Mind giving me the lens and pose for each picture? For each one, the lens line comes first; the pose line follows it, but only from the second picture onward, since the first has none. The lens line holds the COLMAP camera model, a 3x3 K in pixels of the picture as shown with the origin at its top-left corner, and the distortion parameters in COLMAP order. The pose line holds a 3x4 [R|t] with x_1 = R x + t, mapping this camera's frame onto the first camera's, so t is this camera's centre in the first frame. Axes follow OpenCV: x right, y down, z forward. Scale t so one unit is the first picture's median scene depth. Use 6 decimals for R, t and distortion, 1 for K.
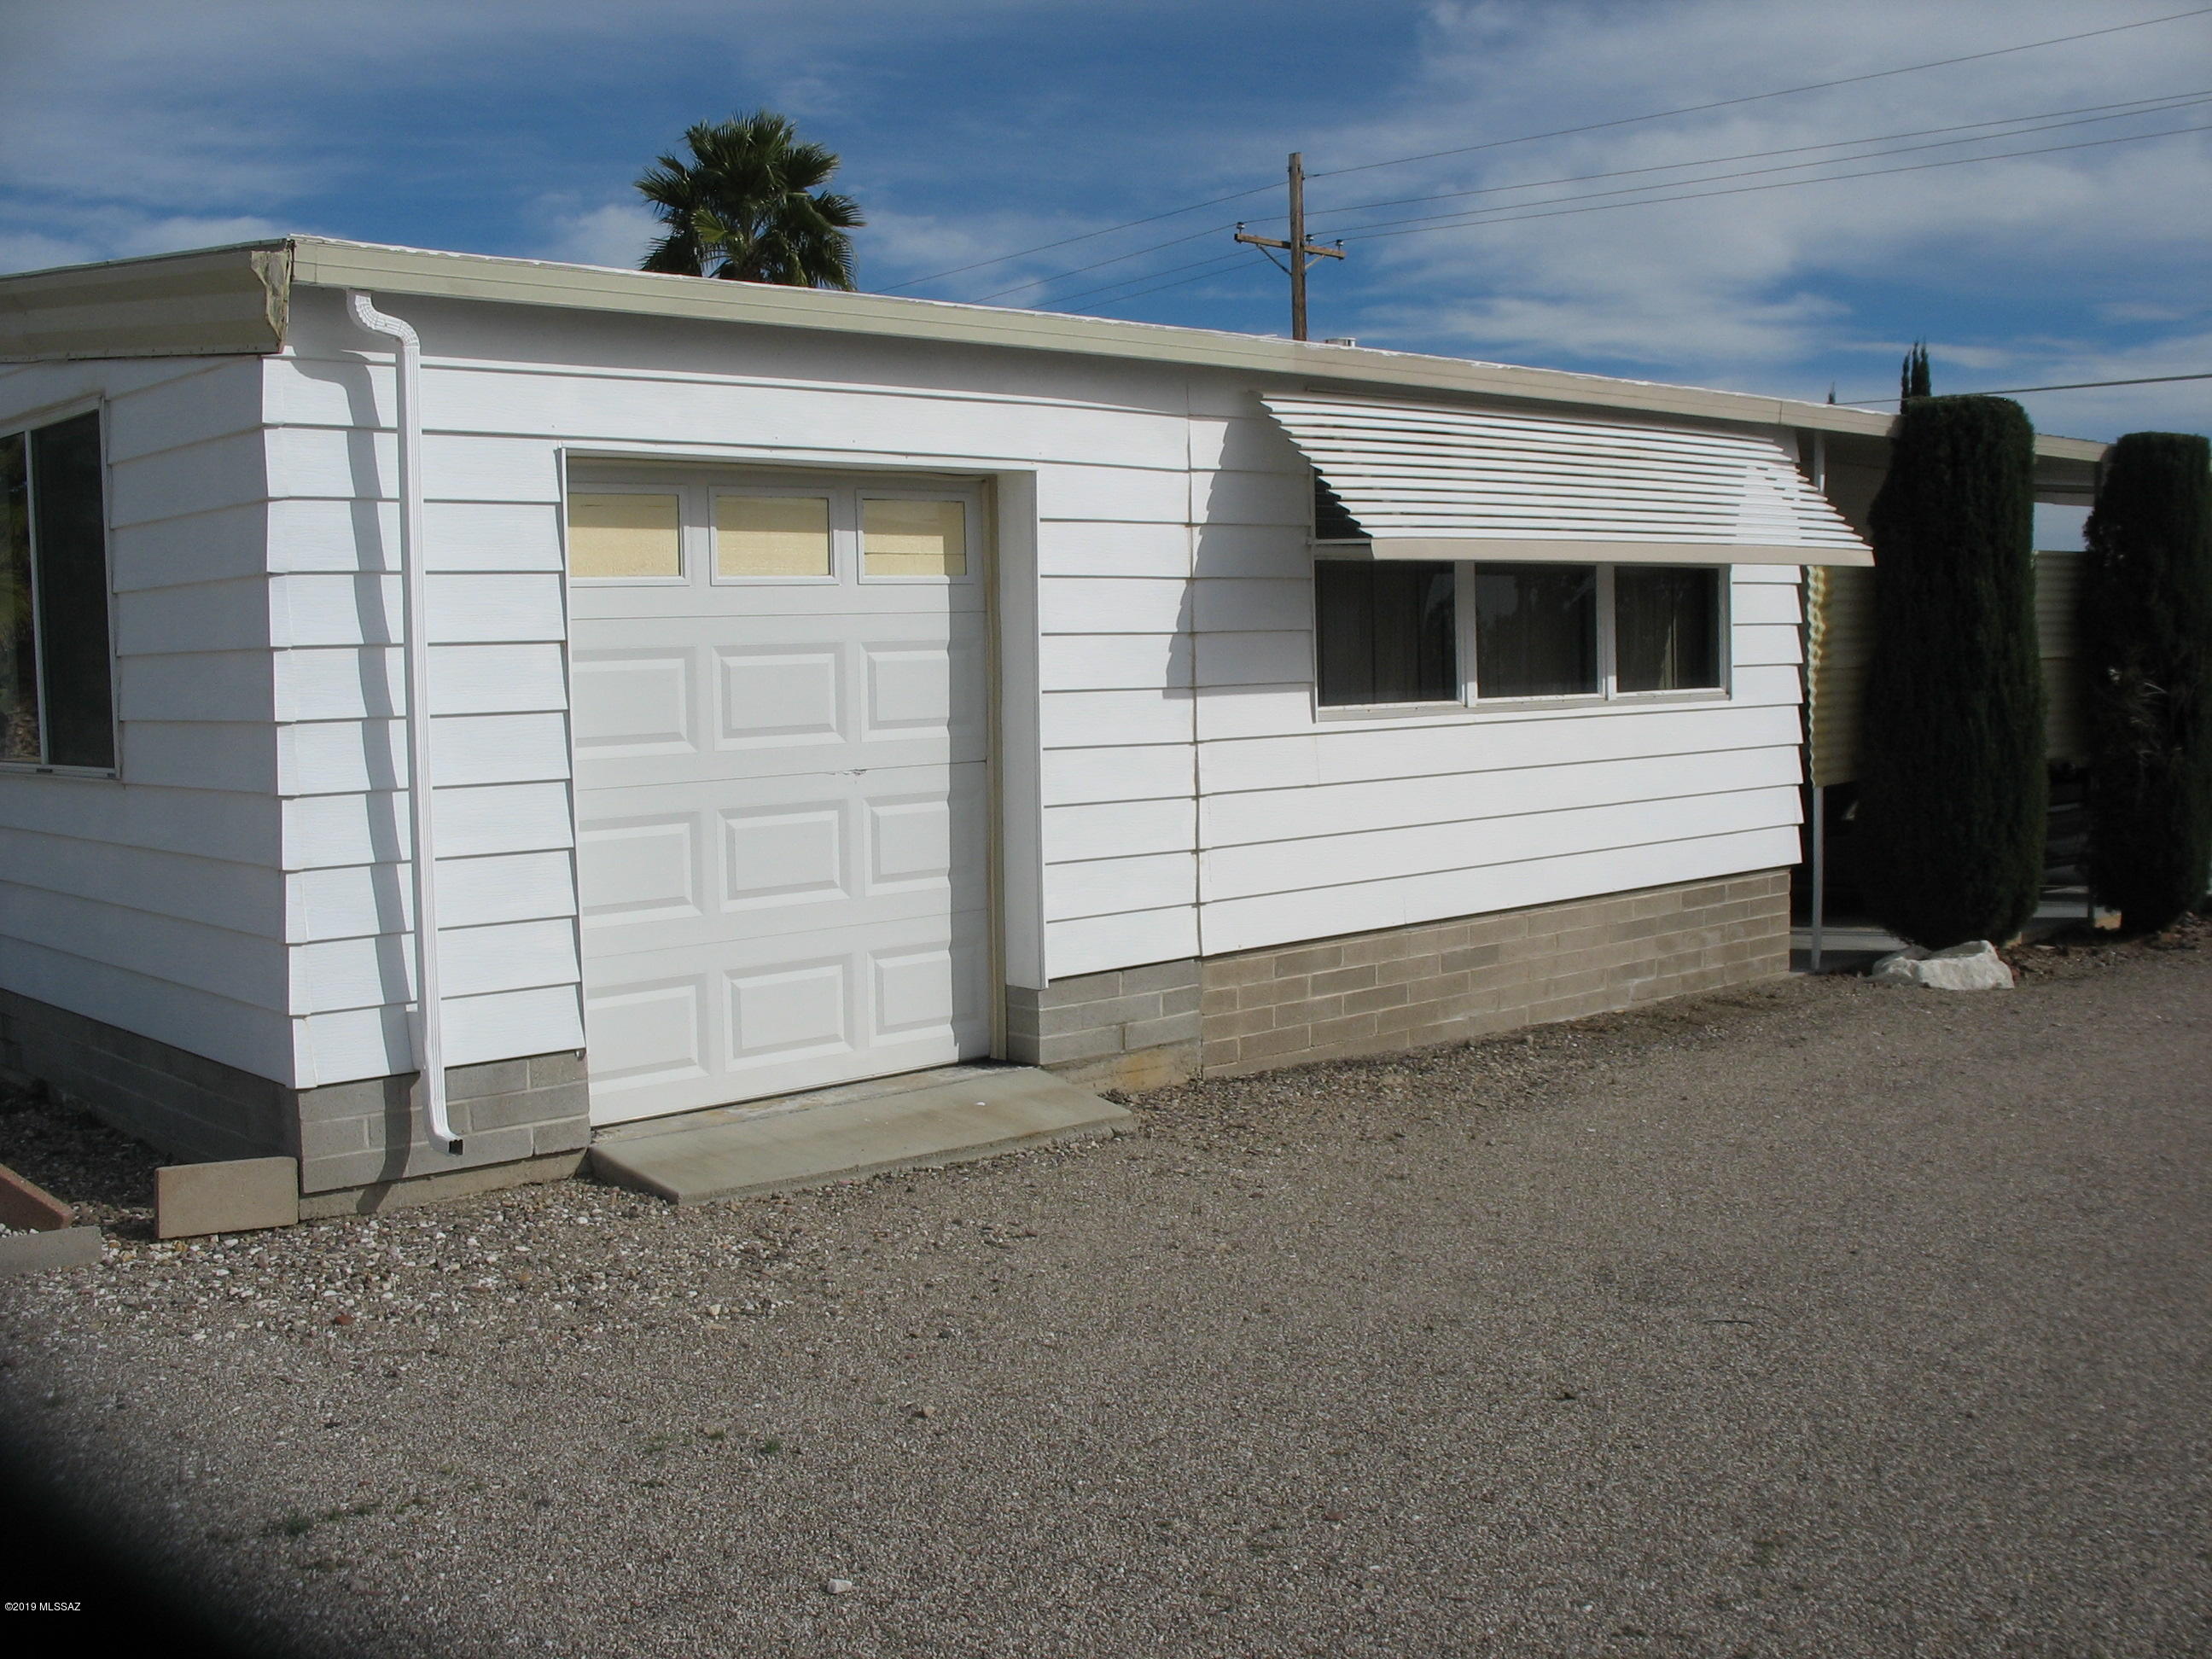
lens RADIAL K [[2303.6, 0, 1120.3], [0, 2303.6, 857.7], [0, 0, 1]] dist [-0.203346, 0.250801]
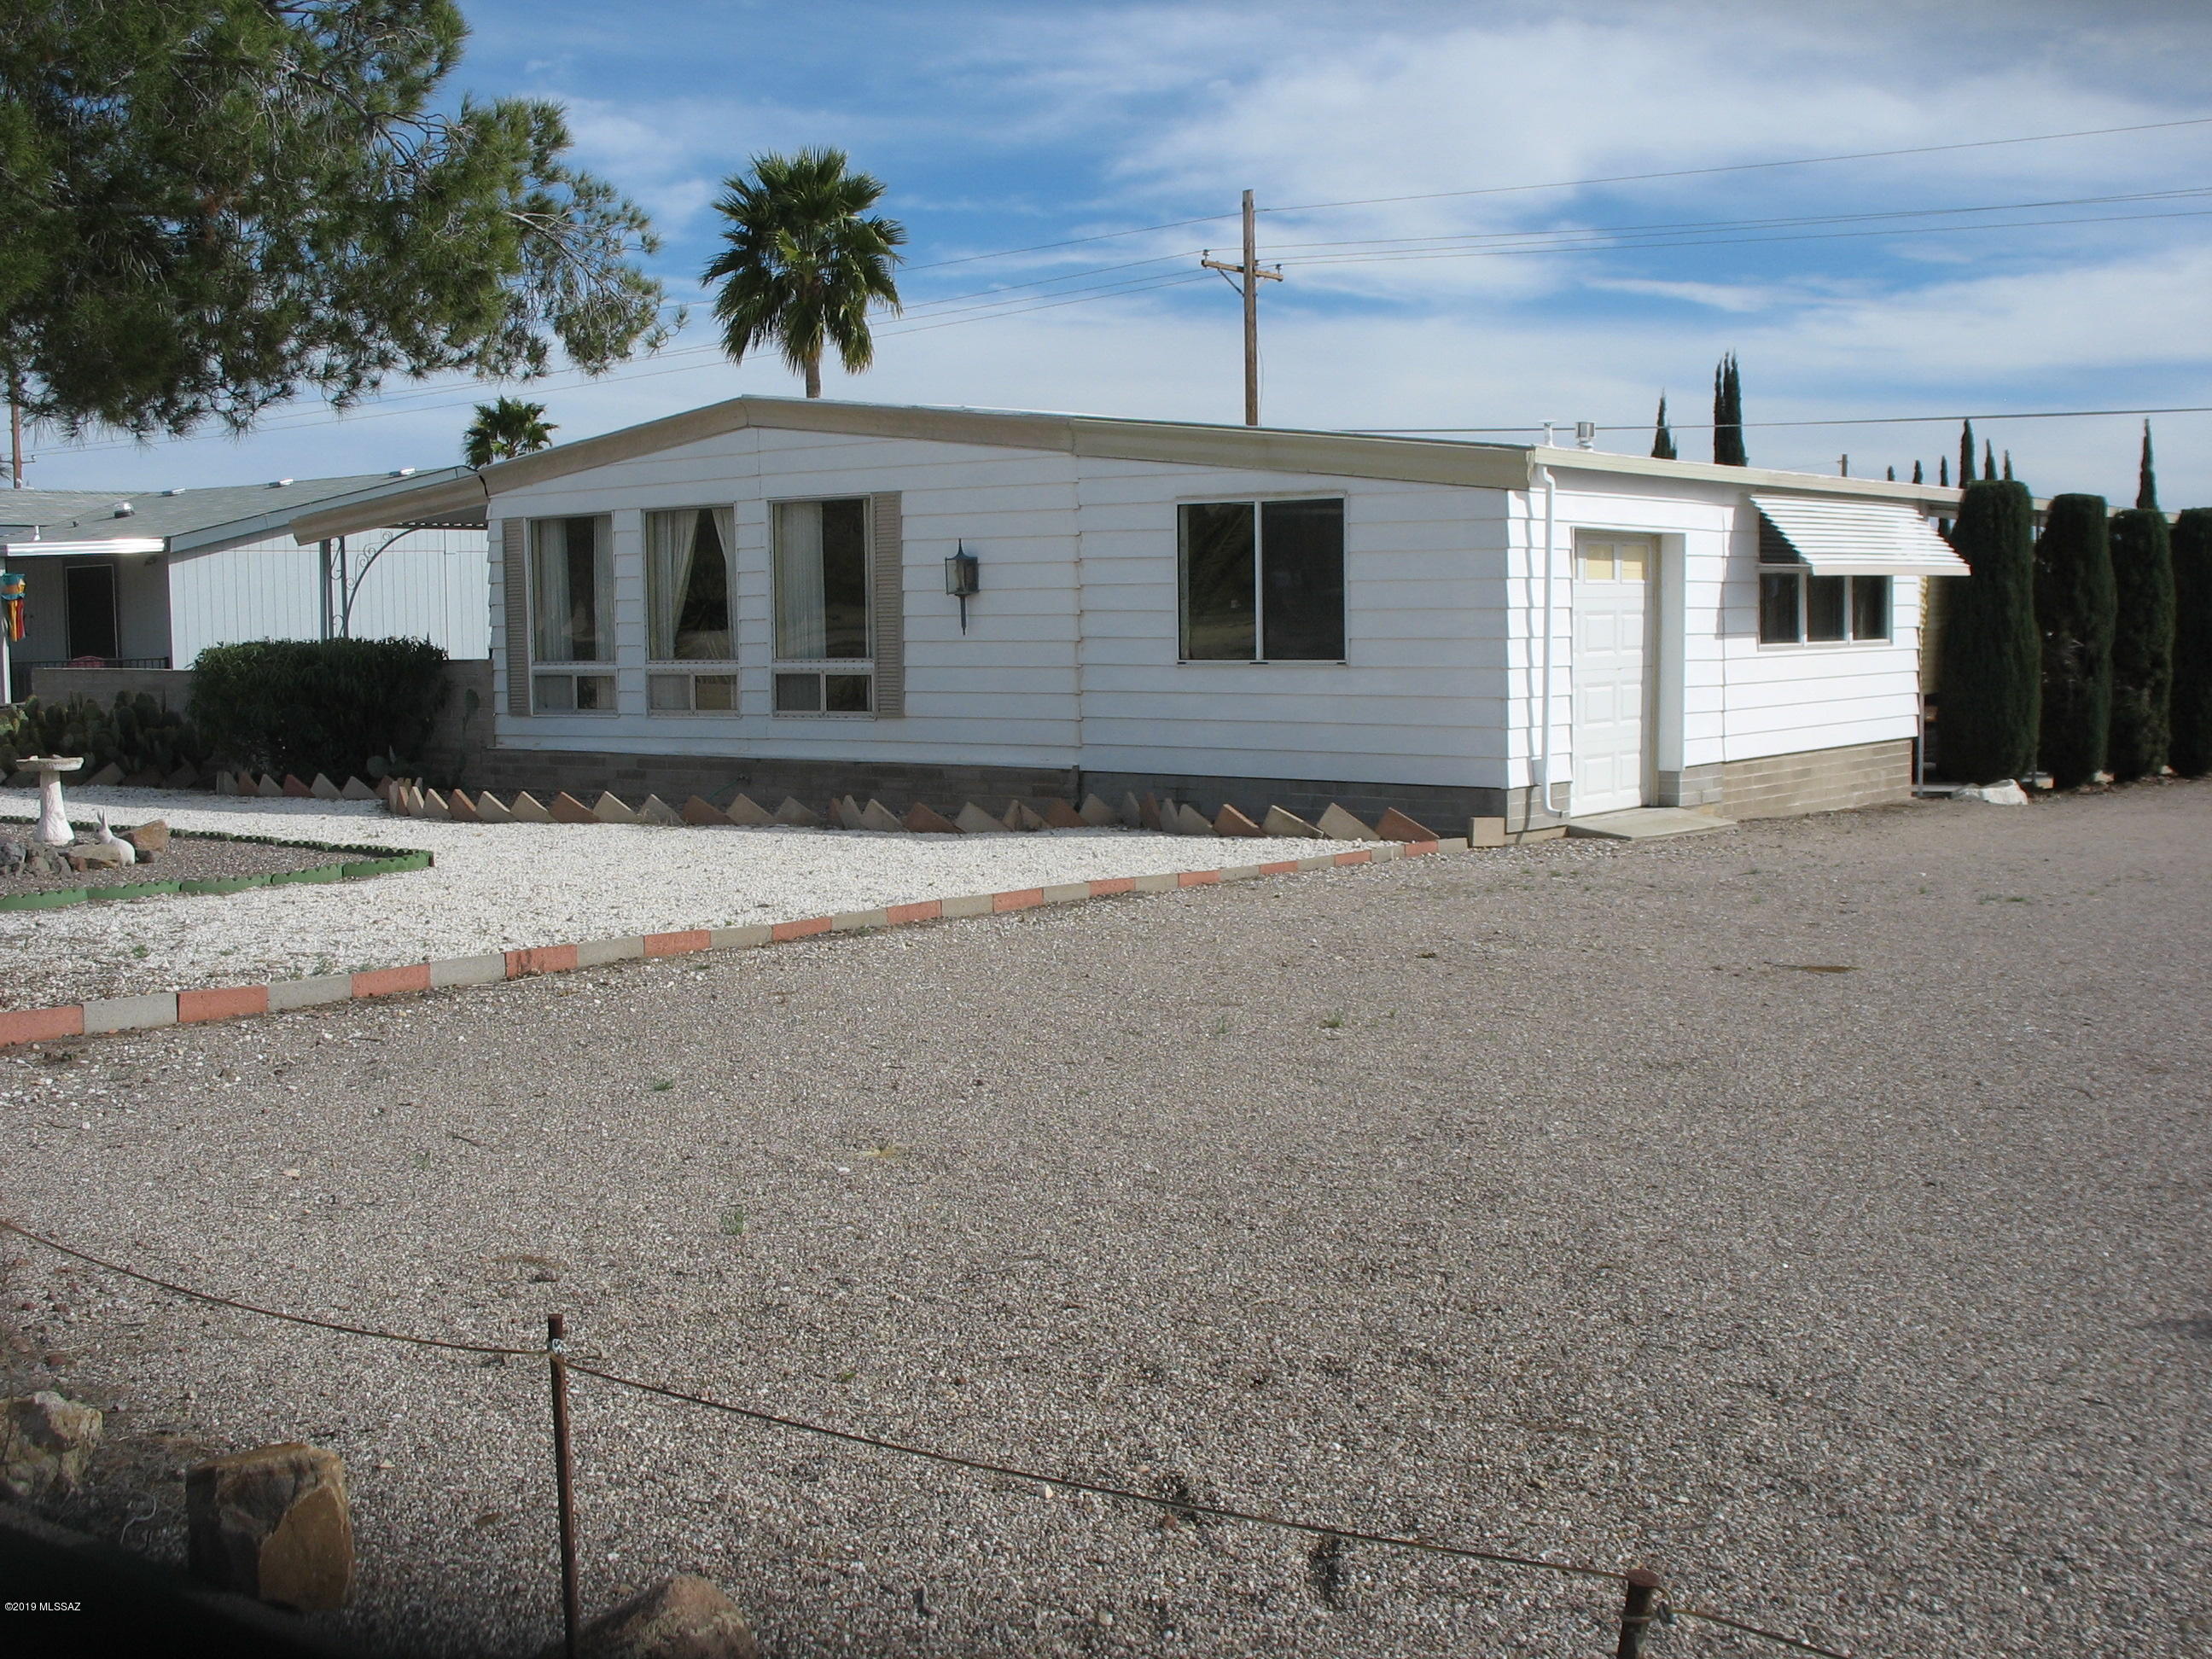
lens RADIAL K [[2590.3, 0, 1117.8], [0, 2590.3, 866.8], [0, 0, 1]] dist [-0.188019, 0.259272]
pose [[0.985781, -0.008811, 0.167806, -0.809860], [0.008139, 0.999956, 0.004691, 0.110467], [-0.167840, -0.003259, 0.985809, -1.090662]]
